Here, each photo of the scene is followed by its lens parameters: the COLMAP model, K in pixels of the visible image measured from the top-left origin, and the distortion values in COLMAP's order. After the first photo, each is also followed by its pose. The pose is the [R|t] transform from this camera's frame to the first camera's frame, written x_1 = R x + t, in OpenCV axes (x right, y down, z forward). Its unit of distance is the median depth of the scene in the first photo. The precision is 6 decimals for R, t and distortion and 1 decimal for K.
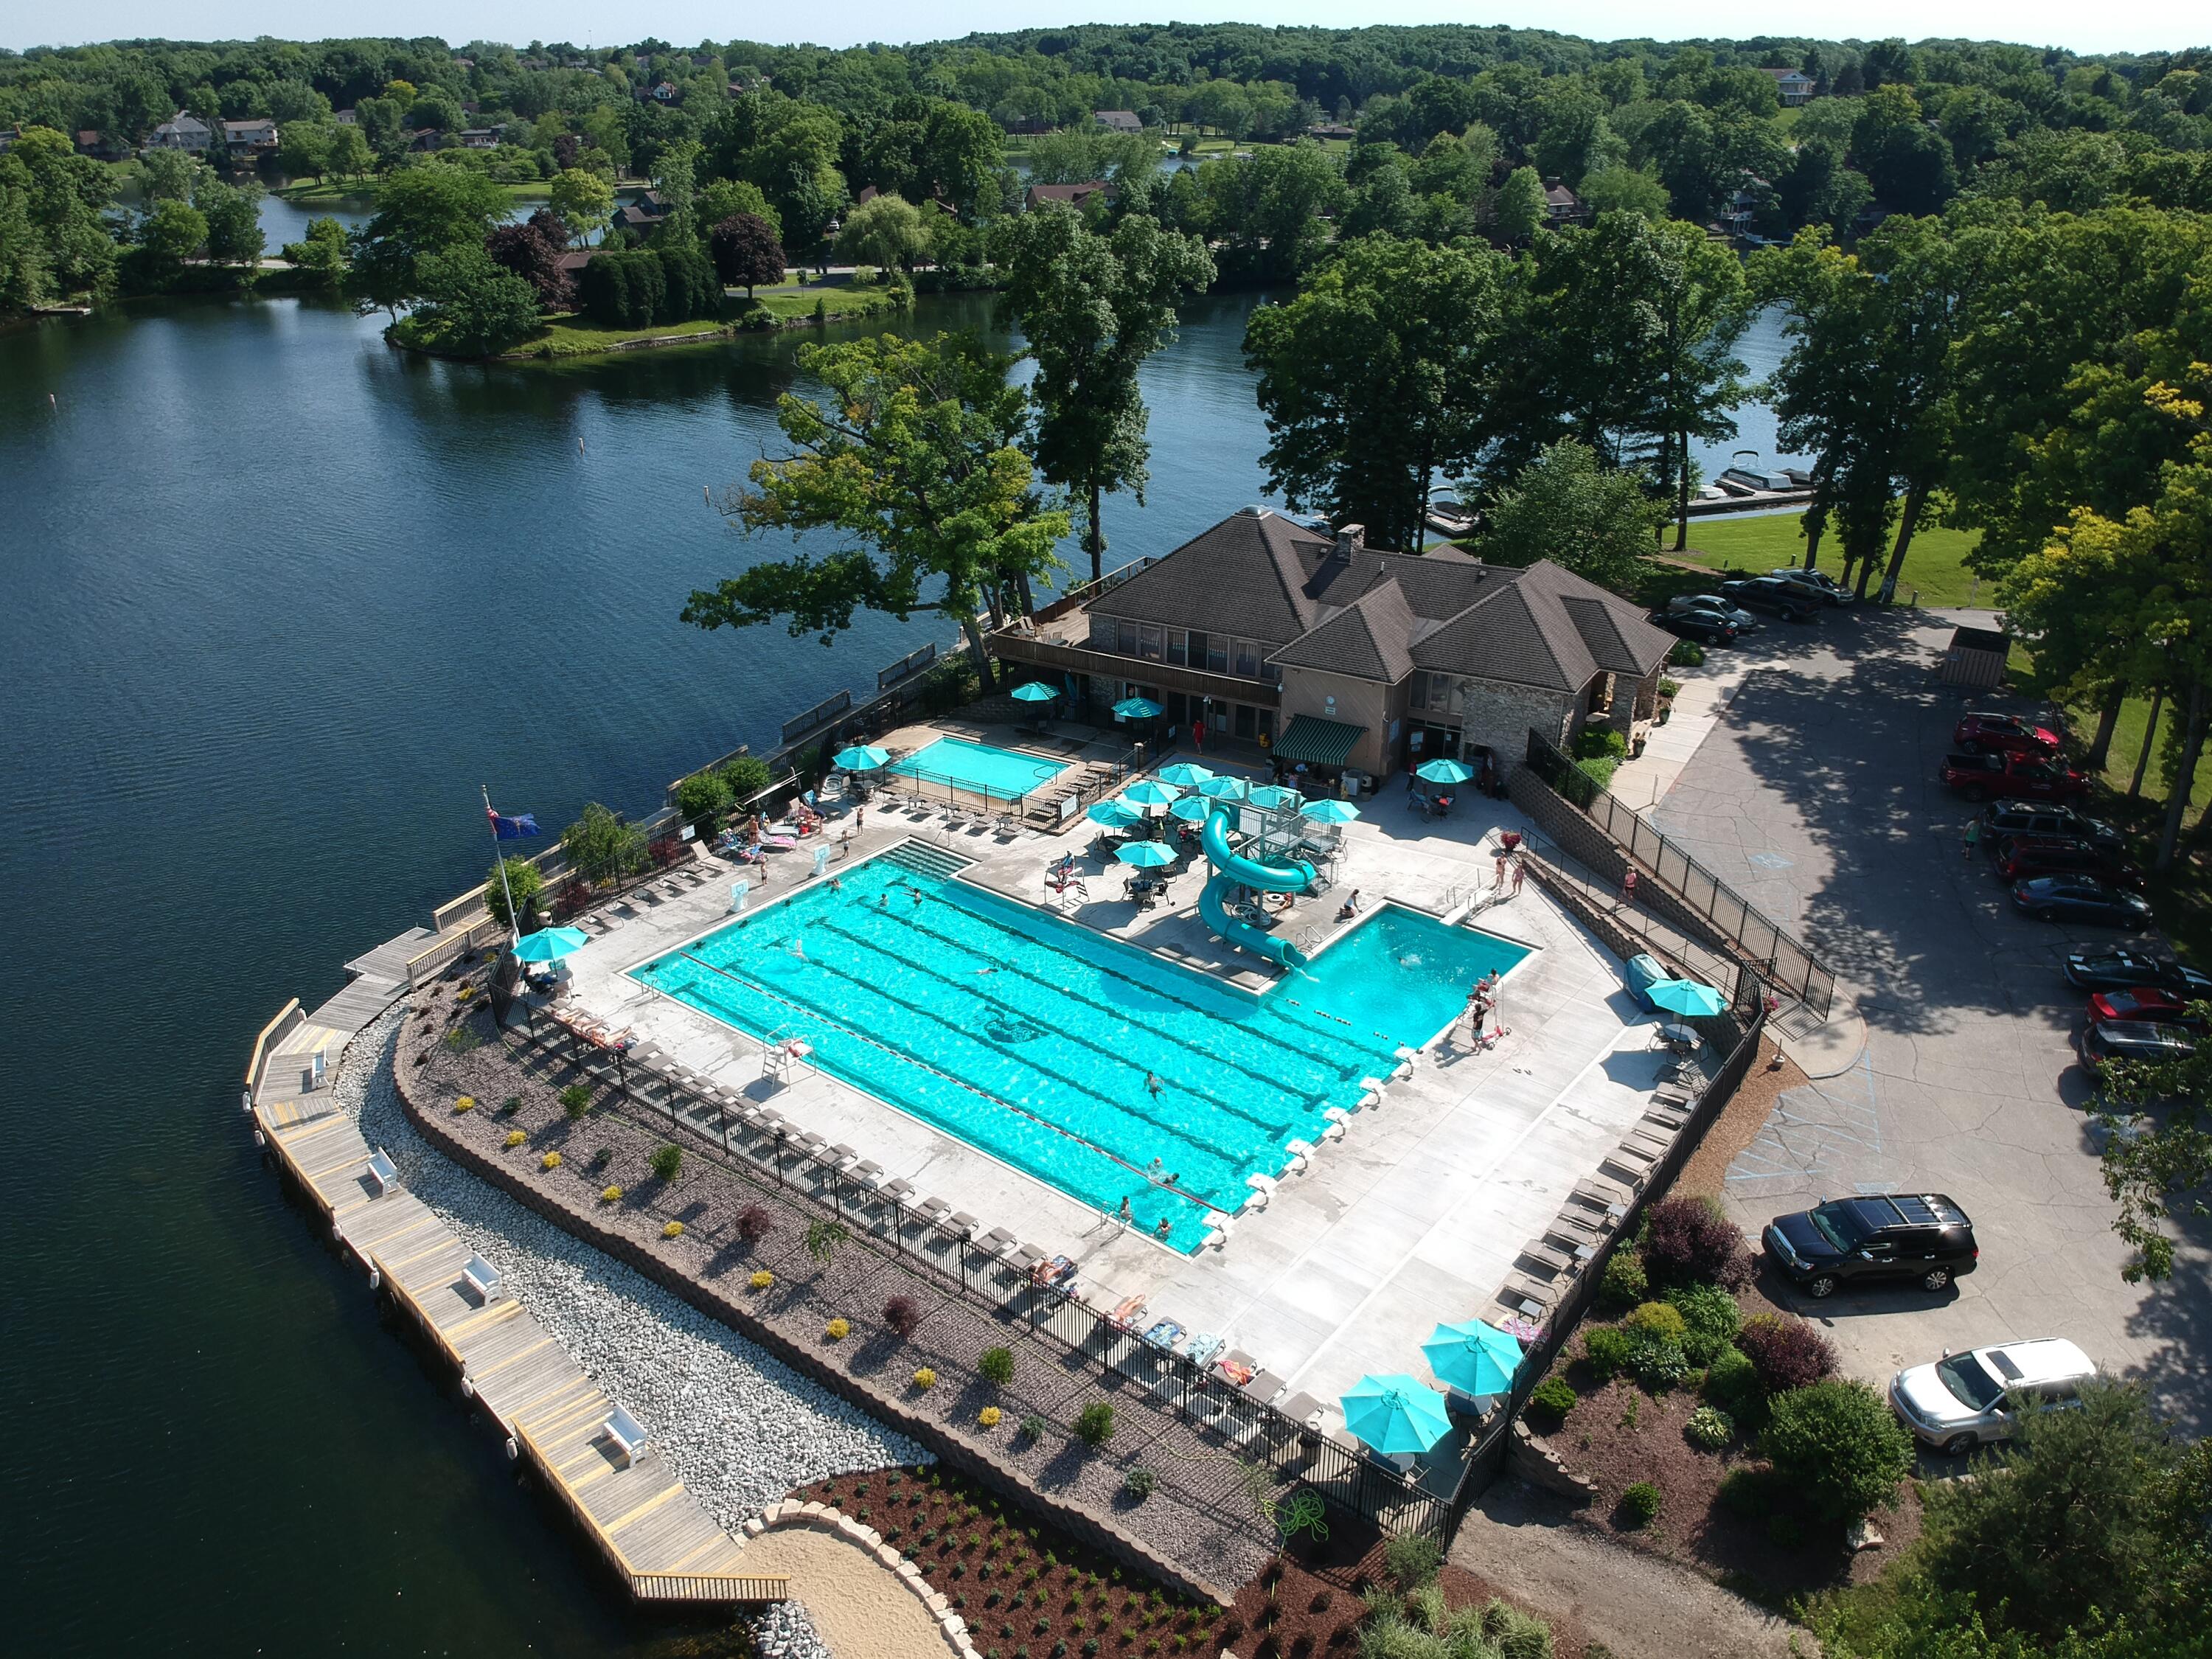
lens RADIAL K [[1609.8, 0, 1100.6], [0, 1609.8, 826.3], [0, 0, 1]] dist [-0.040306, -0.014249]
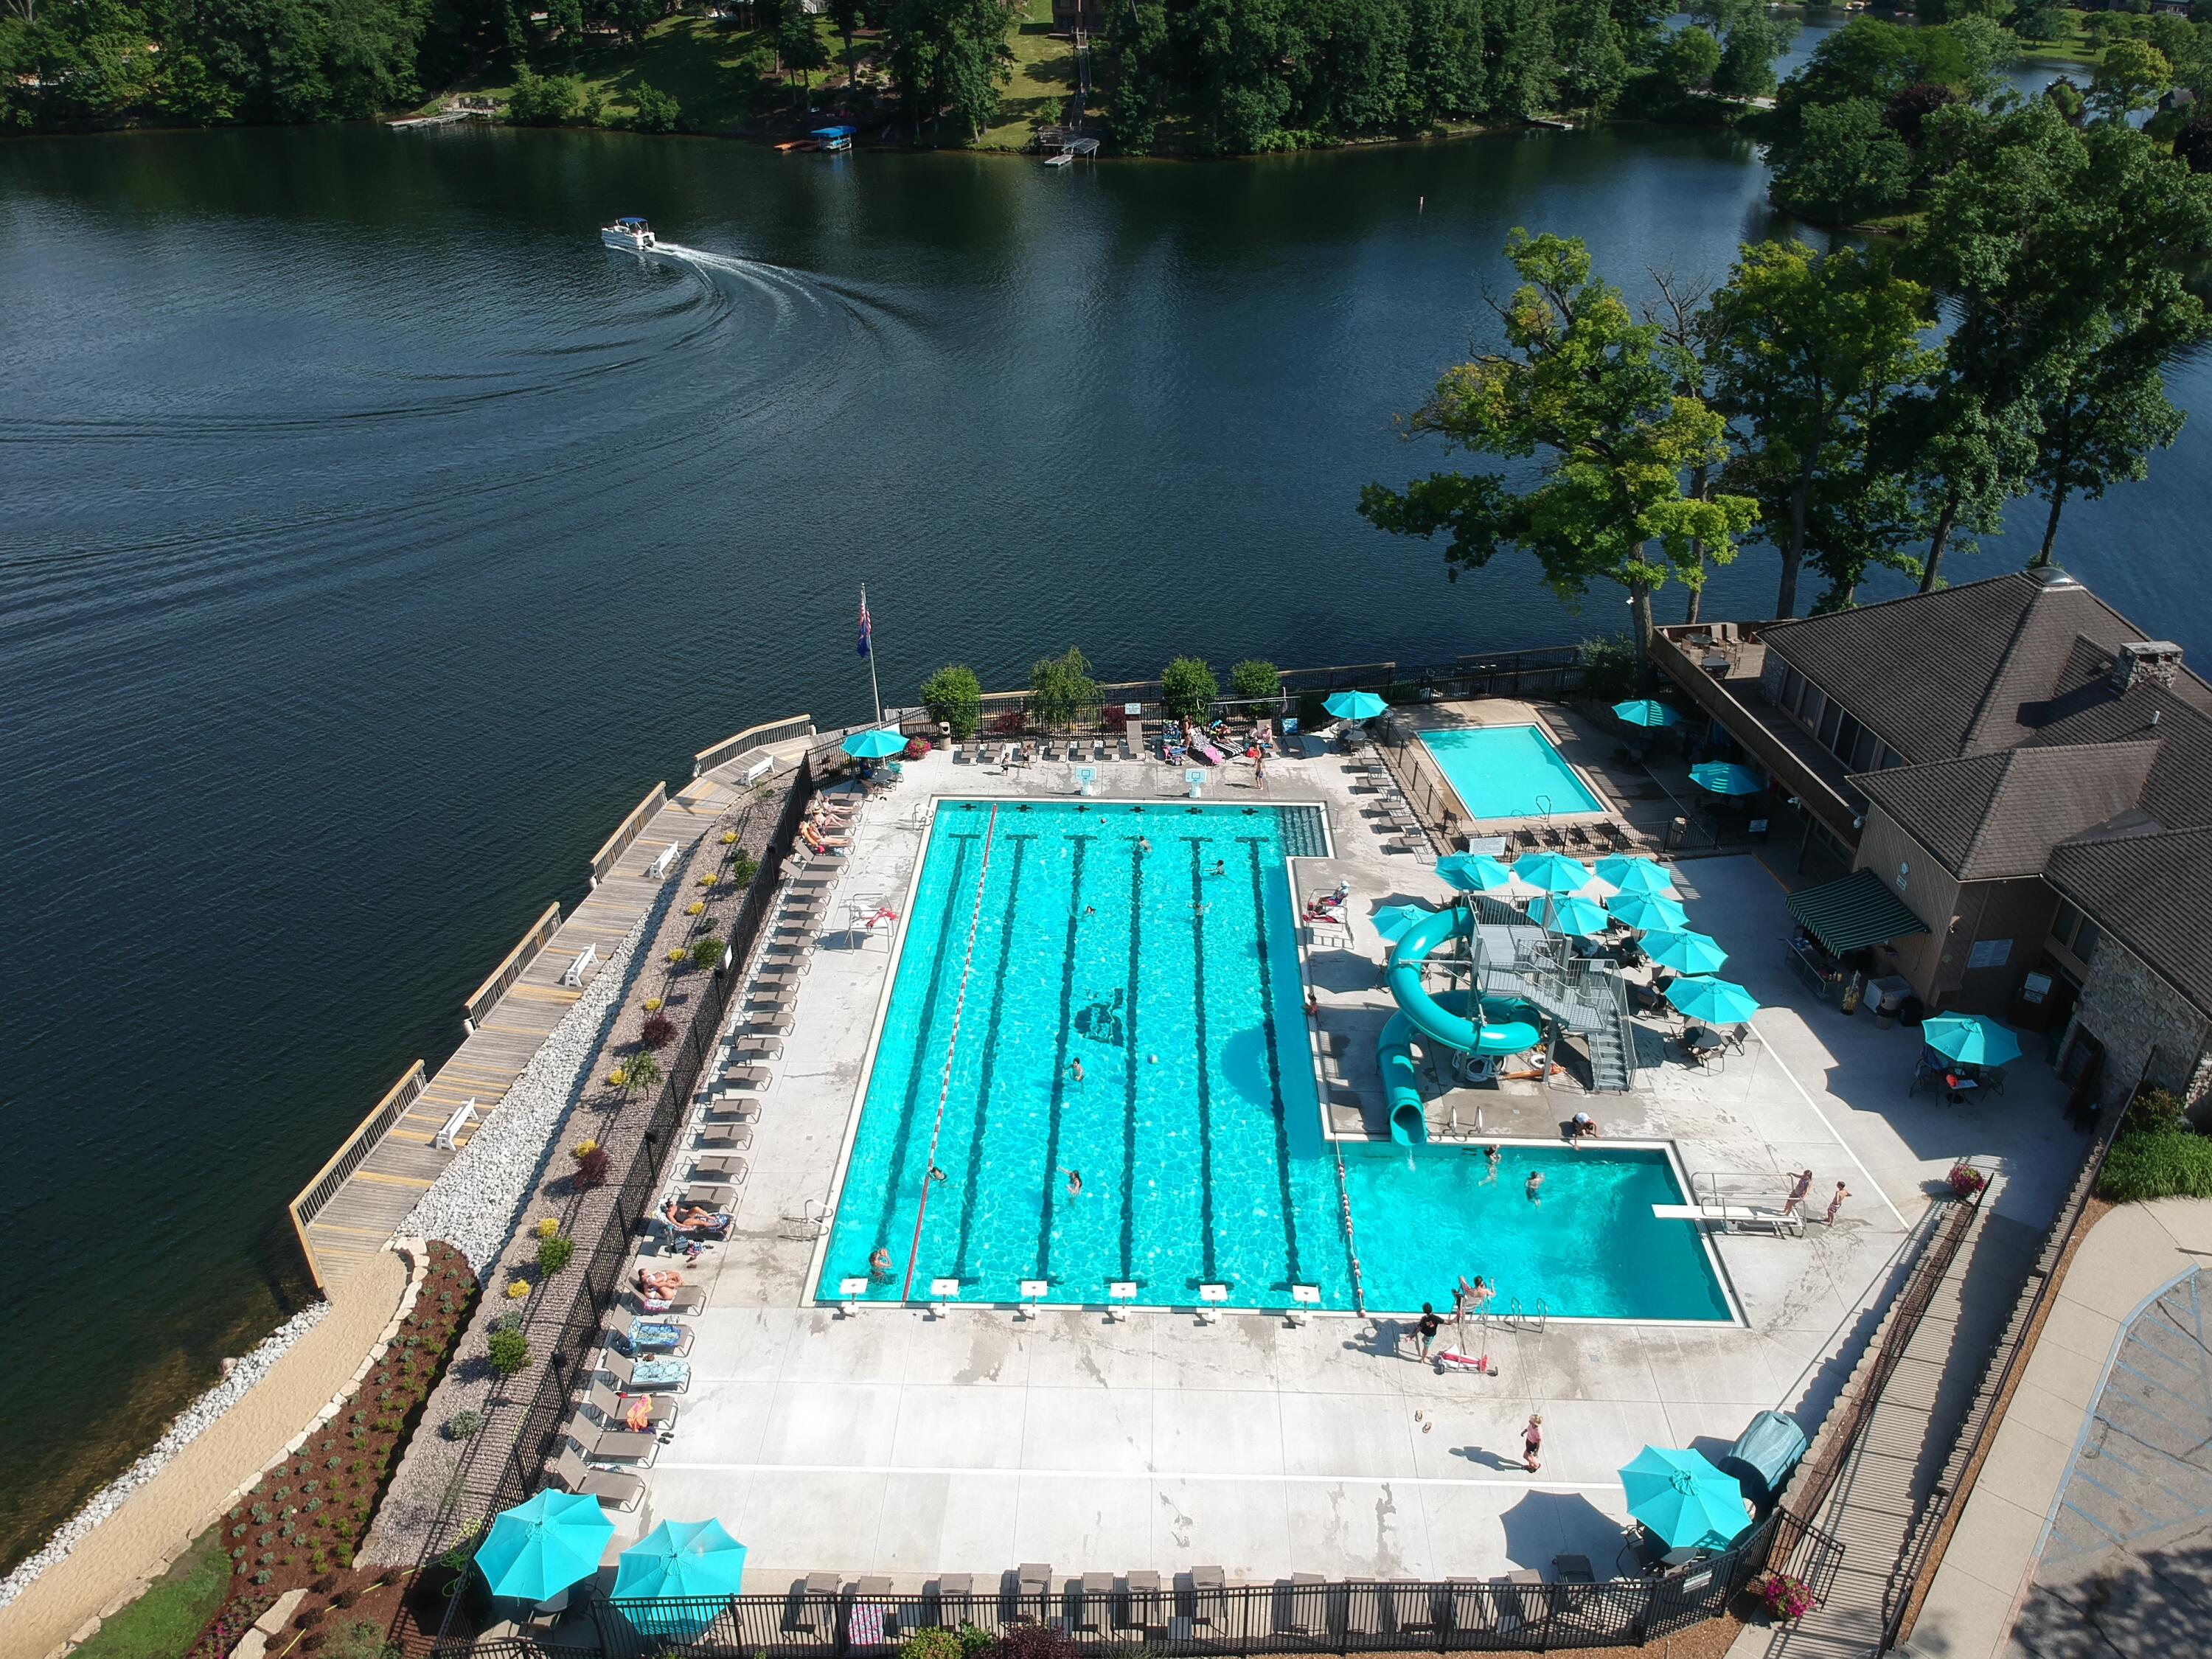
lens RADIAL K [[1609.8, 0, 1104.0], [0, 1609.8, 837.5], [0, 0, 1]] dist [-0.040306, -0.014249]
pose [[0.595360, 0.399313, -0.697206, 0.393940], [-0.335516, 0.912034, 0.235847, -0.131606], [0.730052, 0.093510, 0.676964, 0.304063]]
